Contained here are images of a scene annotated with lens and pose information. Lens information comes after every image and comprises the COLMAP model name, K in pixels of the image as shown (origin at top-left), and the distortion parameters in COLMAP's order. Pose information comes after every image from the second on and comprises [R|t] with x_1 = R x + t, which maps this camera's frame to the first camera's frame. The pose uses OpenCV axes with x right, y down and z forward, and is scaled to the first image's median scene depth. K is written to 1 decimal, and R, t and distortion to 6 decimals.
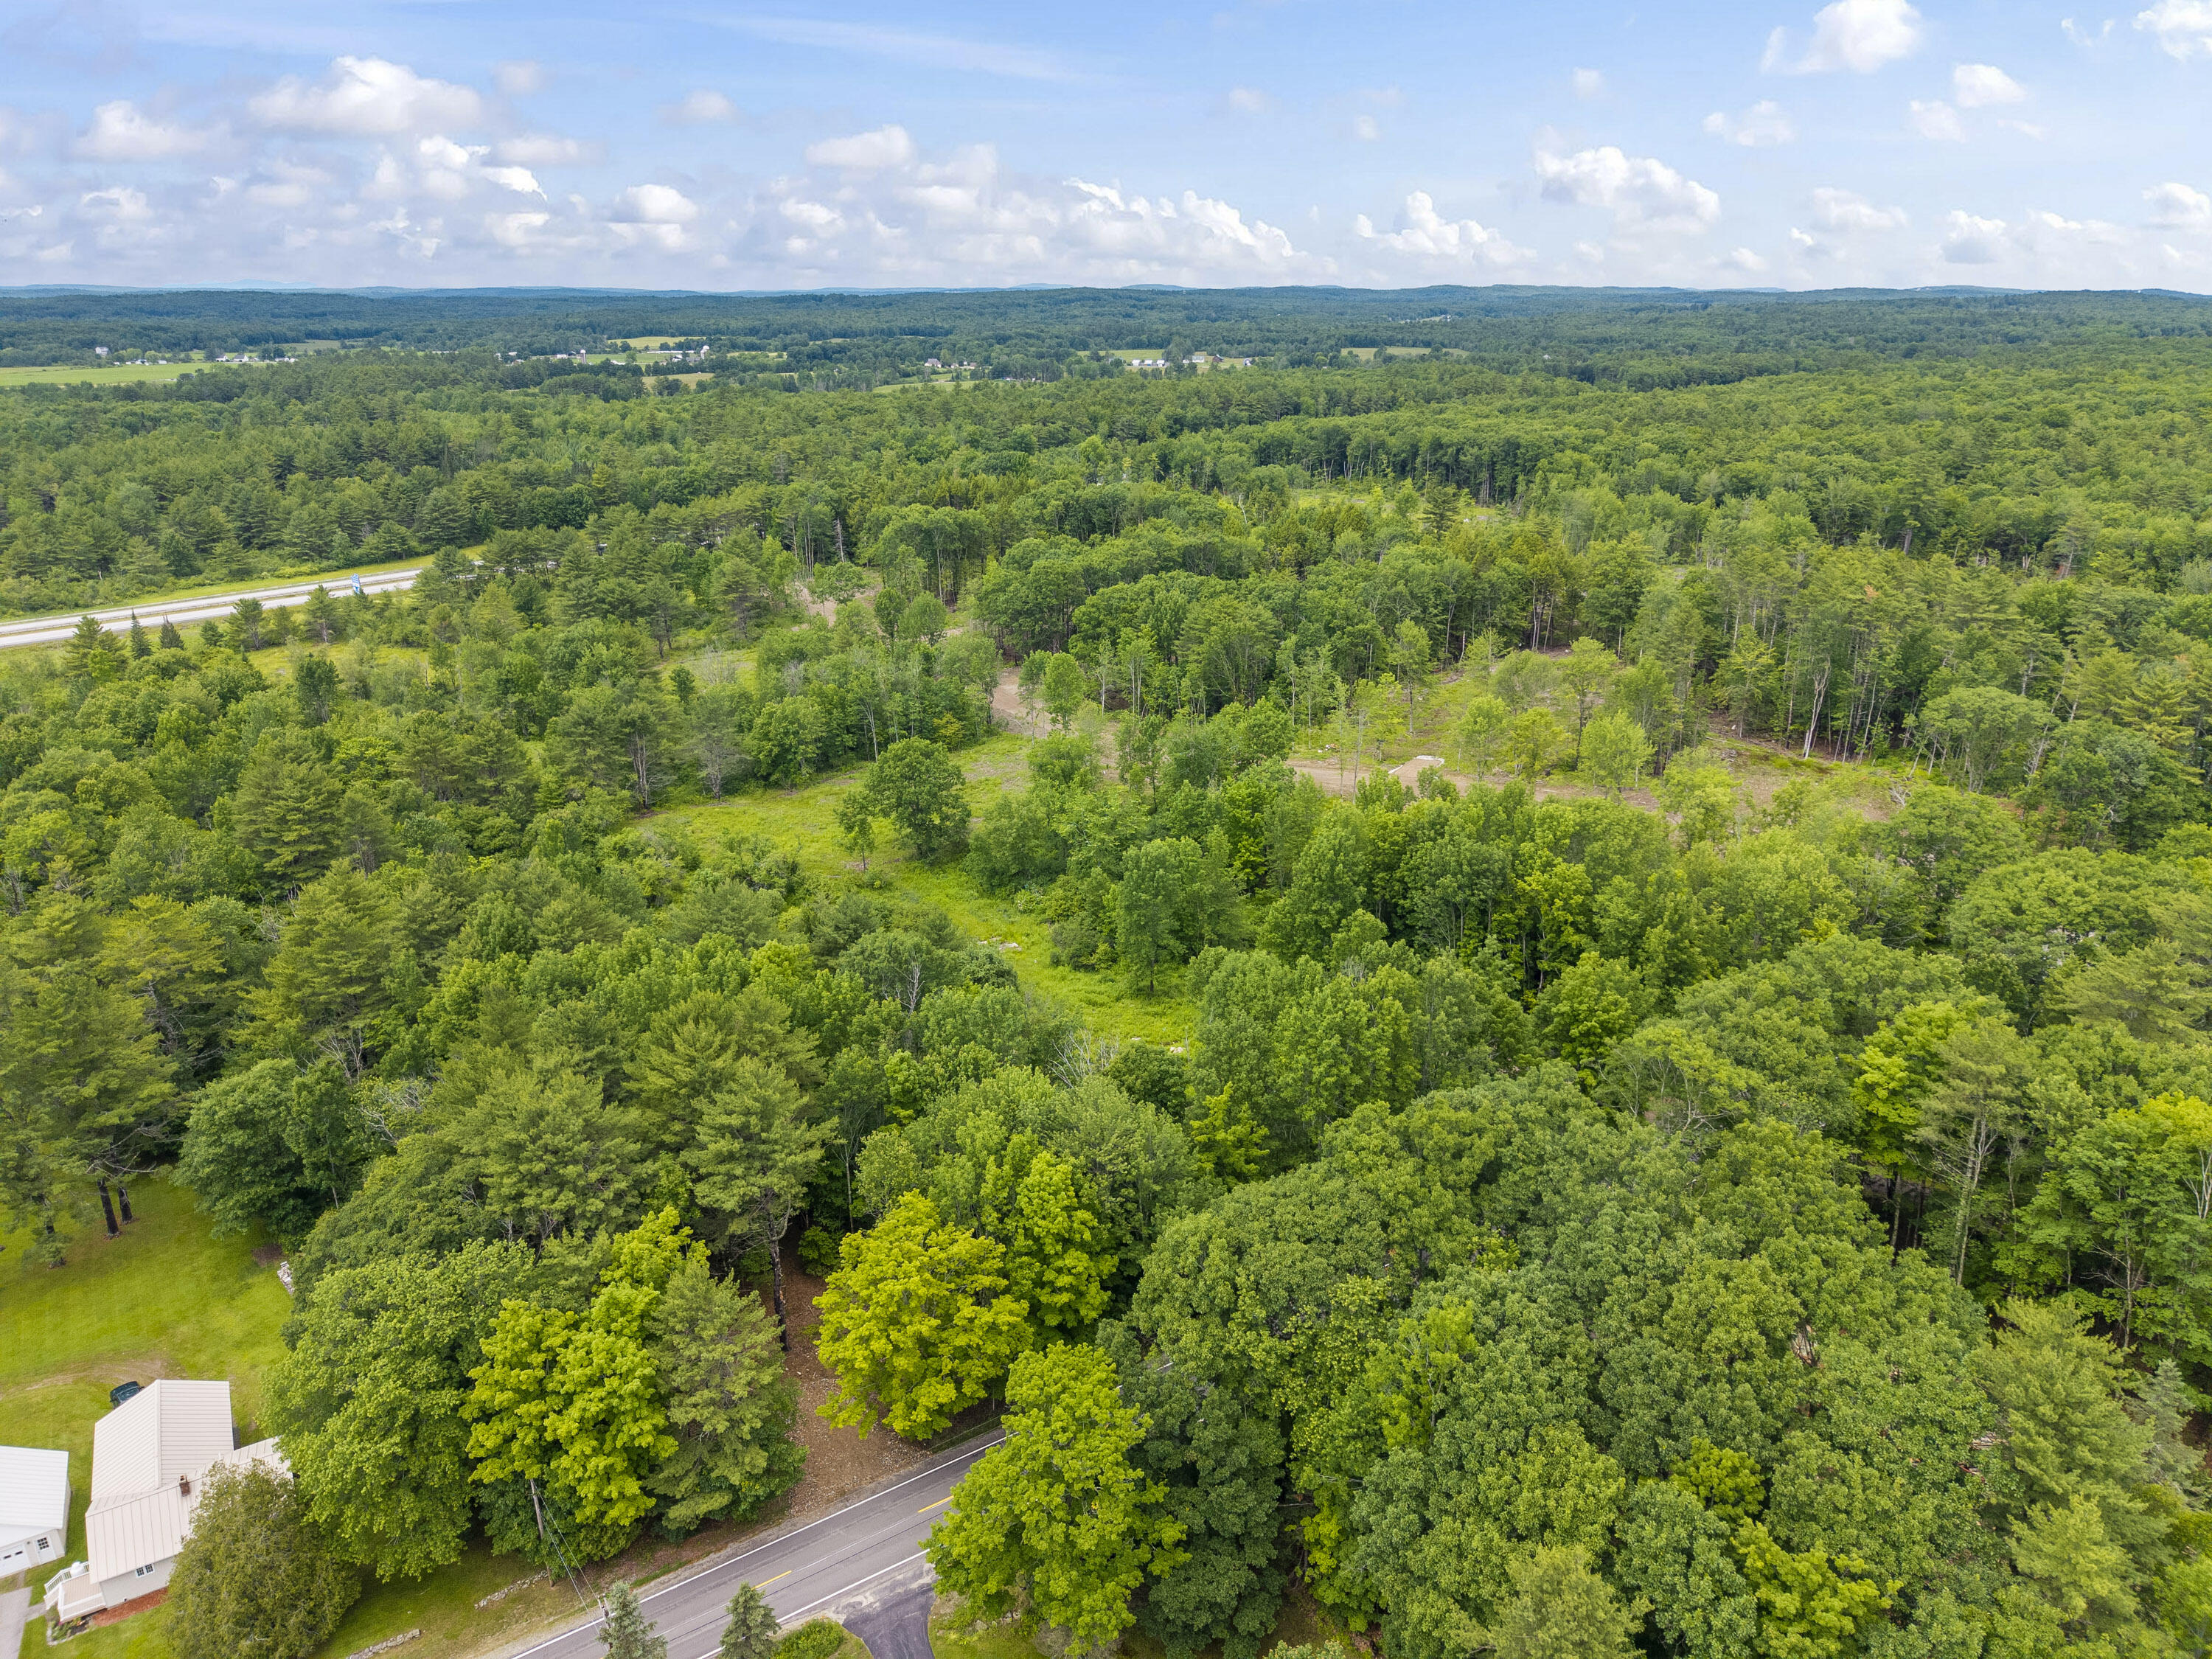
lens RADIAL K [[1482.2, 0, 1106.0], [0, 1482.2, 829.5], [0, 0, 1]] dist [0.013010, -0.002969]
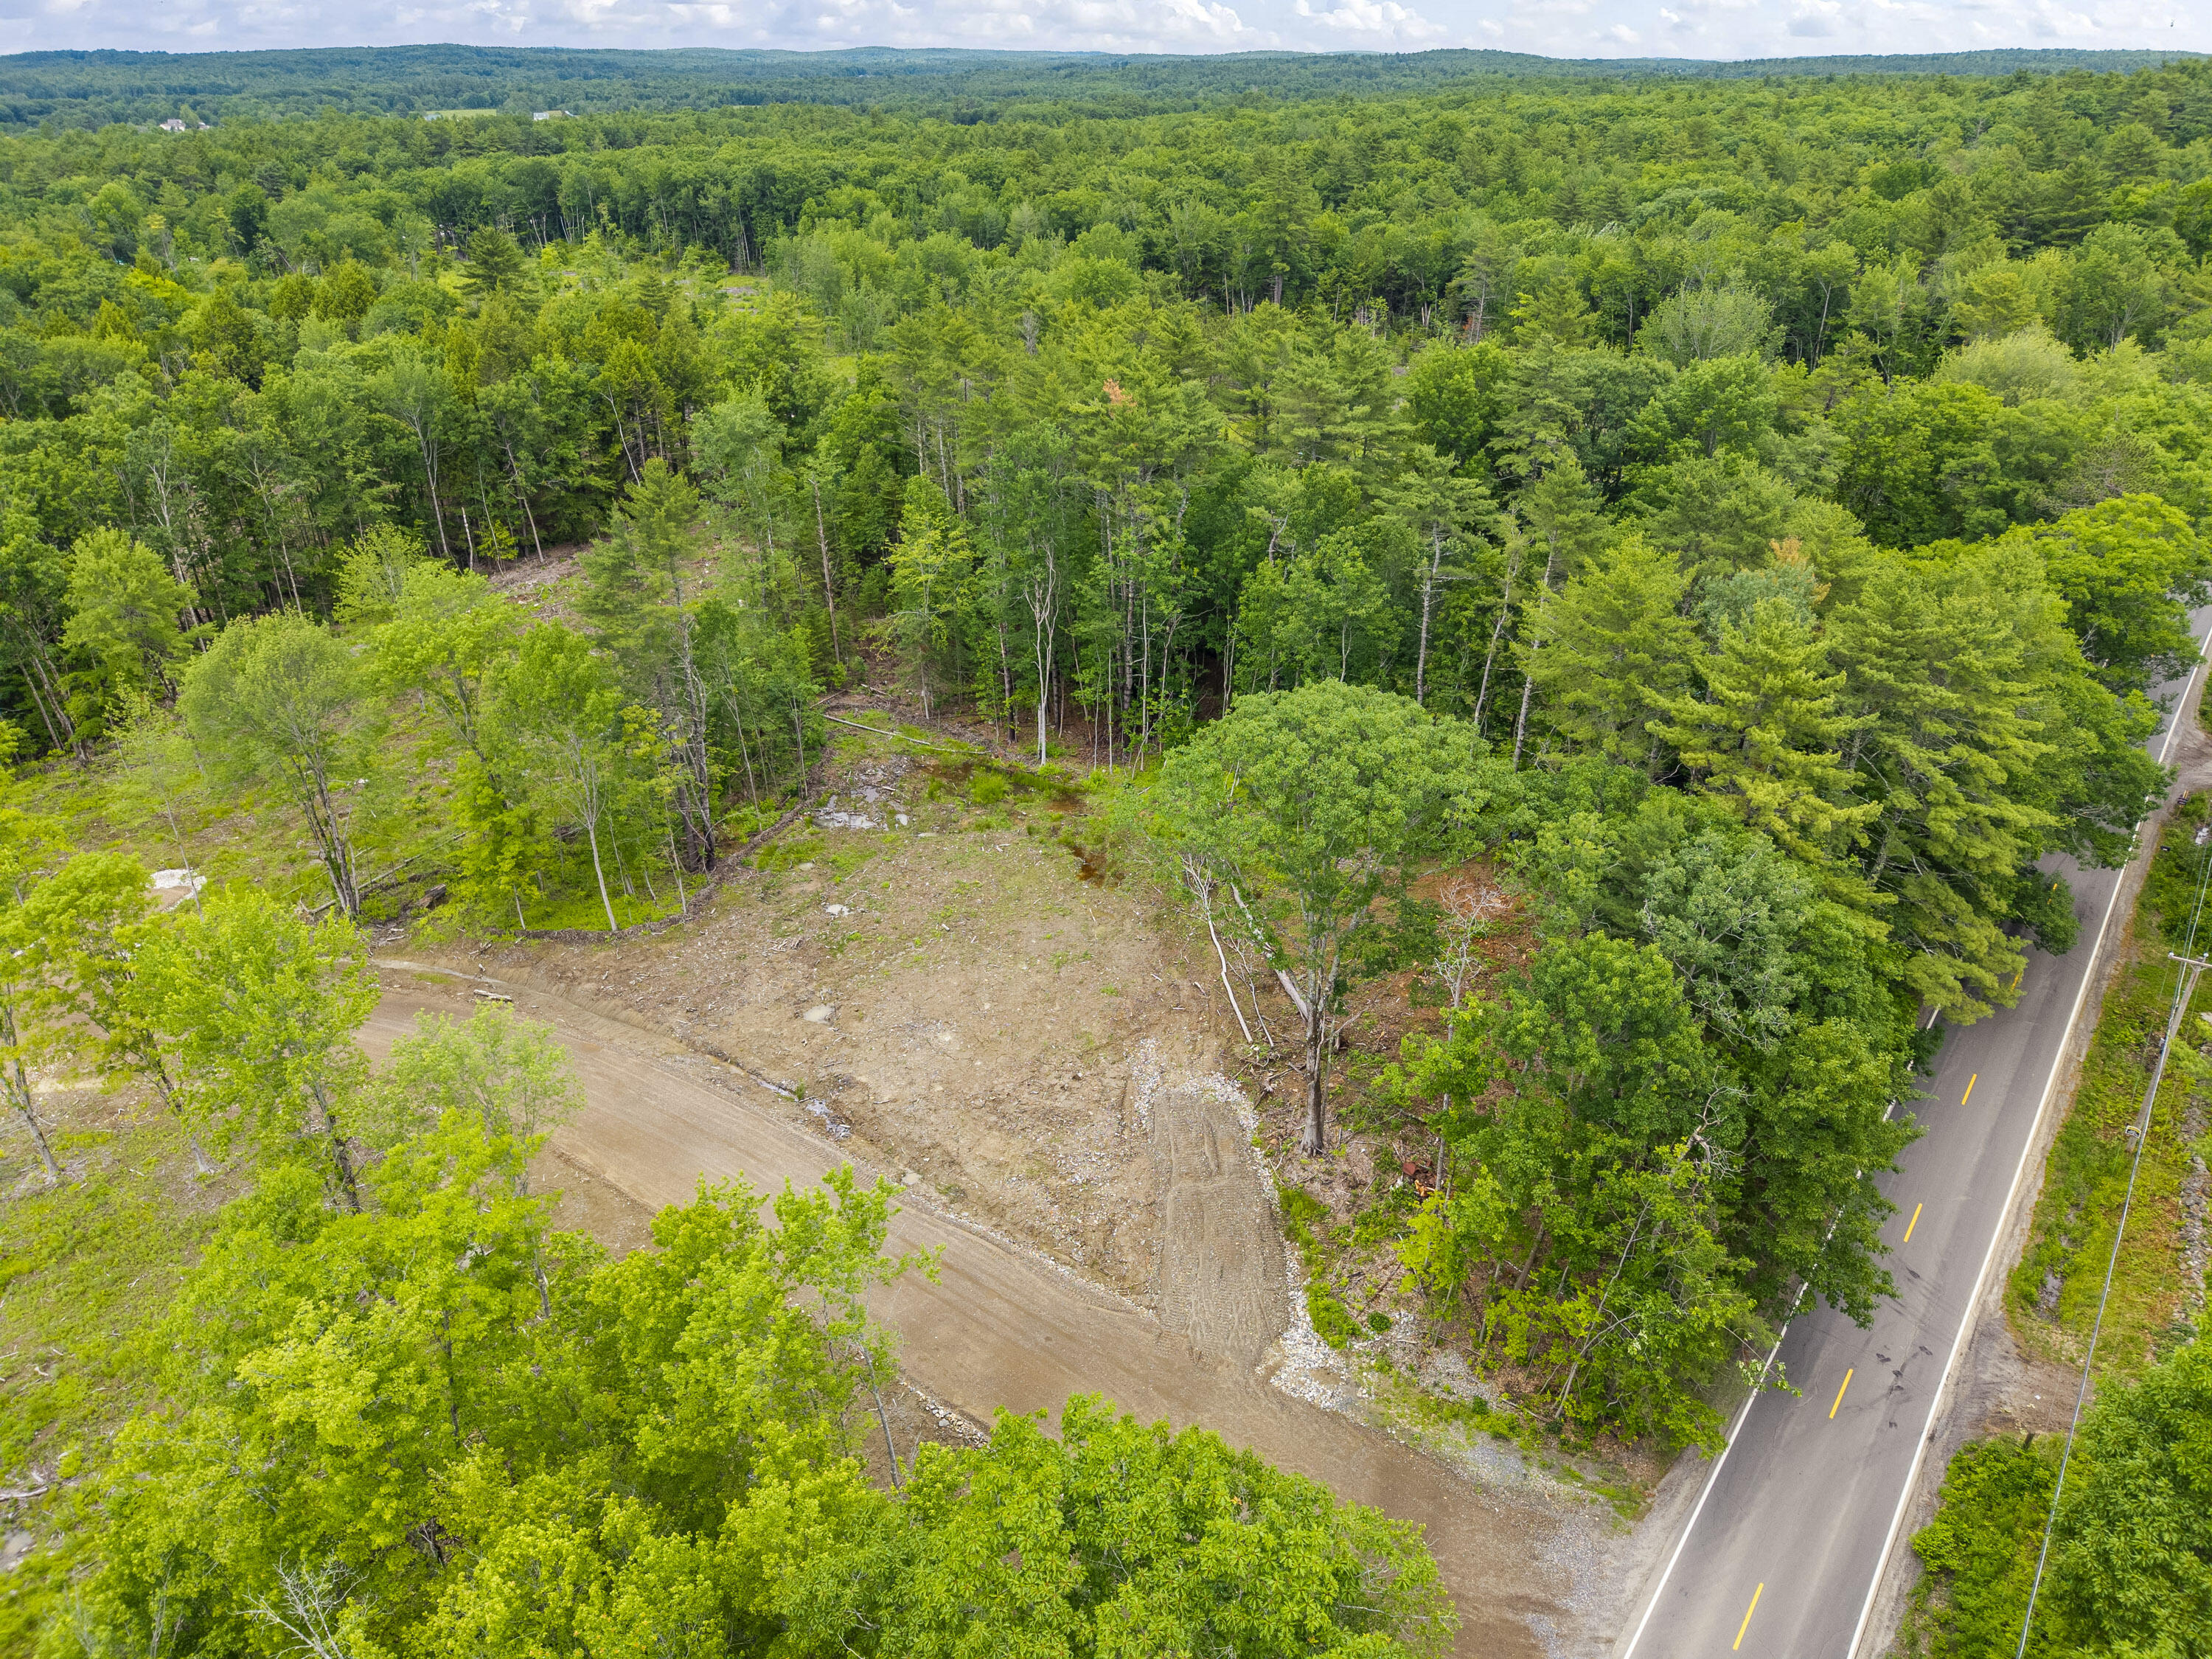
lens RADIAL K [[1482.2, 0, 1106.0], [0, 1482.2, 829.5], [0, 0, 1]] dist [0.013010, -0.002969]
pose [[0.941606, -0.155185, 0.298824, 0.746513], [0.115075, 0.982338, 0.147544, -0.203085], [-0.316443, -0.104541, 0.942834, 1.181769]]
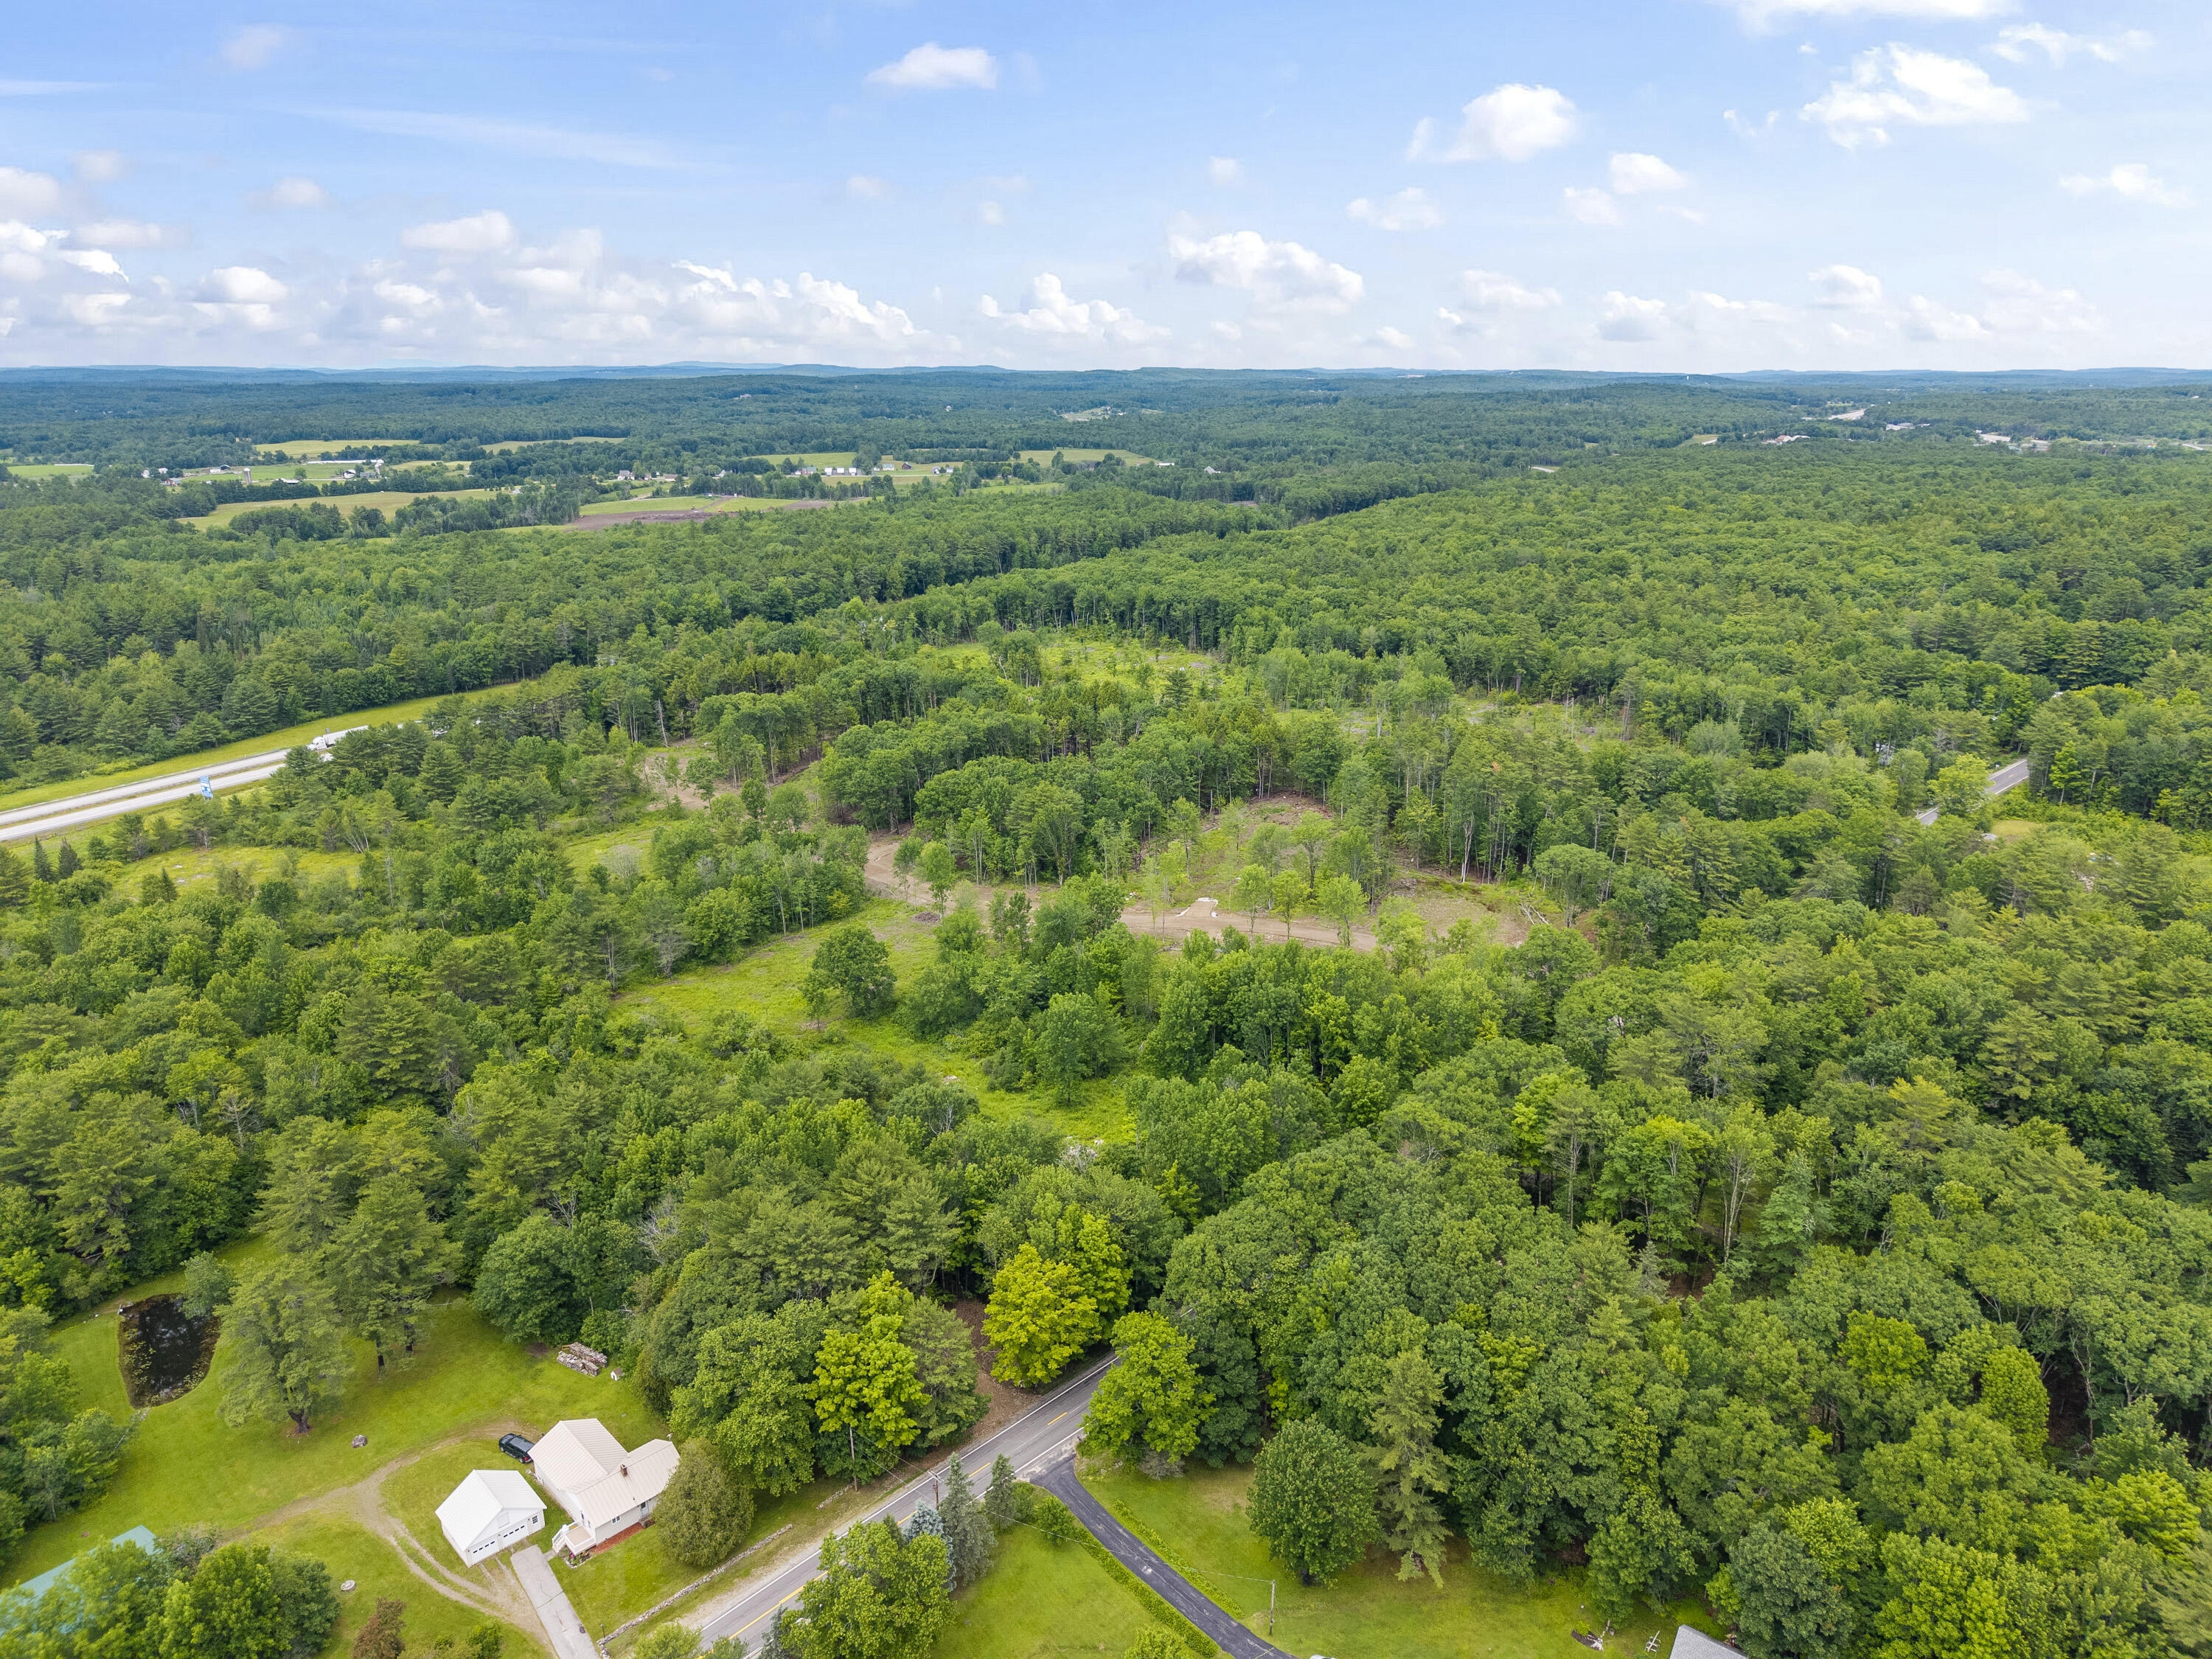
lens RADIAL K [[1473.9, 0, 1106.0], [0, 1473.9, 829.5], [0, 0, 1]] dist [0.052058, -0.086050]
pose [[0.976271, -0.064840, 0.206619, -0.321229], [0.074316, 0.996494, -0.038431, -0.149627], [-0.203402, 0.052874, 0.977667, -0.665947]]
